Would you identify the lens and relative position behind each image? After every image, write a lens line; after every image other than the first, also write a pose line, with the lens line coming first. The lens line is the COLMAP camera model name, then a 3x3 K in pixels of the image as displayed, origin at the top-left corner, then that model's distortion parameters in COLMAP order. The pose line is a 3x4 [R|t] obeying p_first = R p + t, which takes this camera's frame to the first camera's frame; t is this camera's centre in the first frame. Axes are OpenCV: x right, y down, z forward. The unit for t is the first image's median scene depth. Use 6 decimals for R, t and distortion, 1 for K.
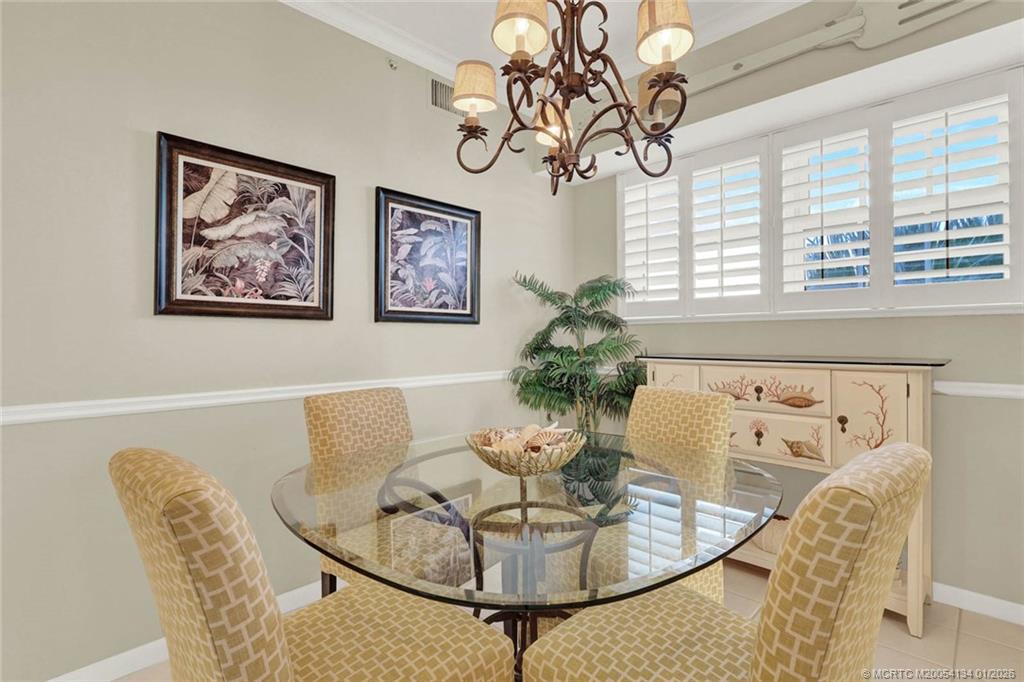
lens RADIAL K [[484.9, 0, 513.7], [0, 484.9, 349.0], [0, 0, 1]] dist [0.002888, 0.000909]
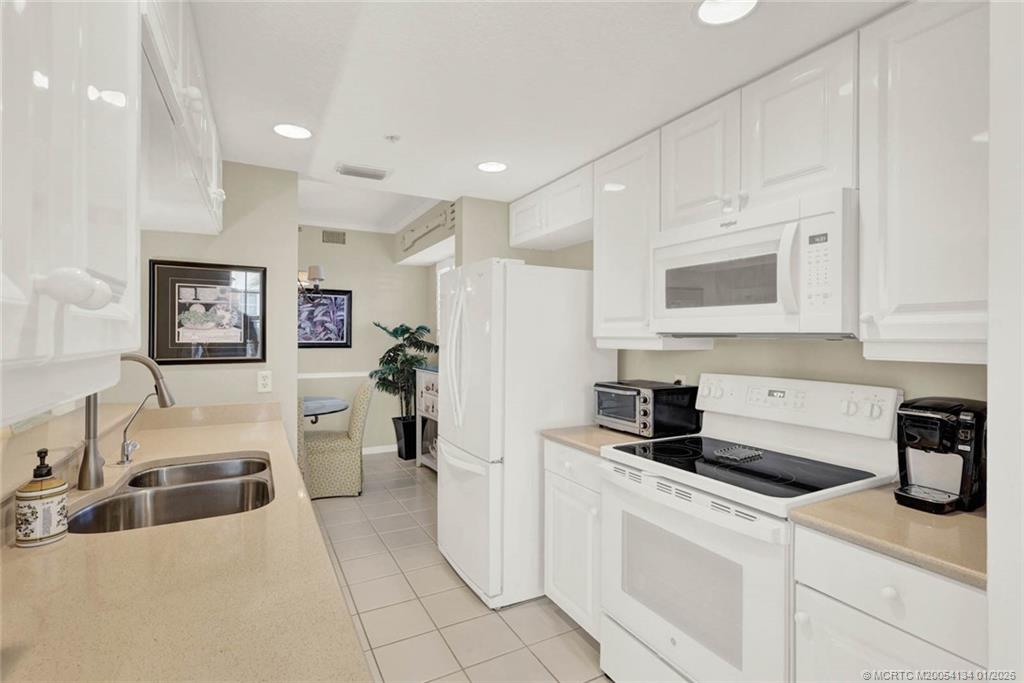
lens RADIAL K [[484.9, 0, 513.4], [0, 484.9, 335.2], [0, 0, 1]] dist [0.002888, 0.000909]
pose [[0.954792, 0.002992, -0.297259, 1.337495], [-0.012760, 0.999440, -0.030926, -0.058837], [0.297000, 0.033321, 0.954296, -0.795935]]
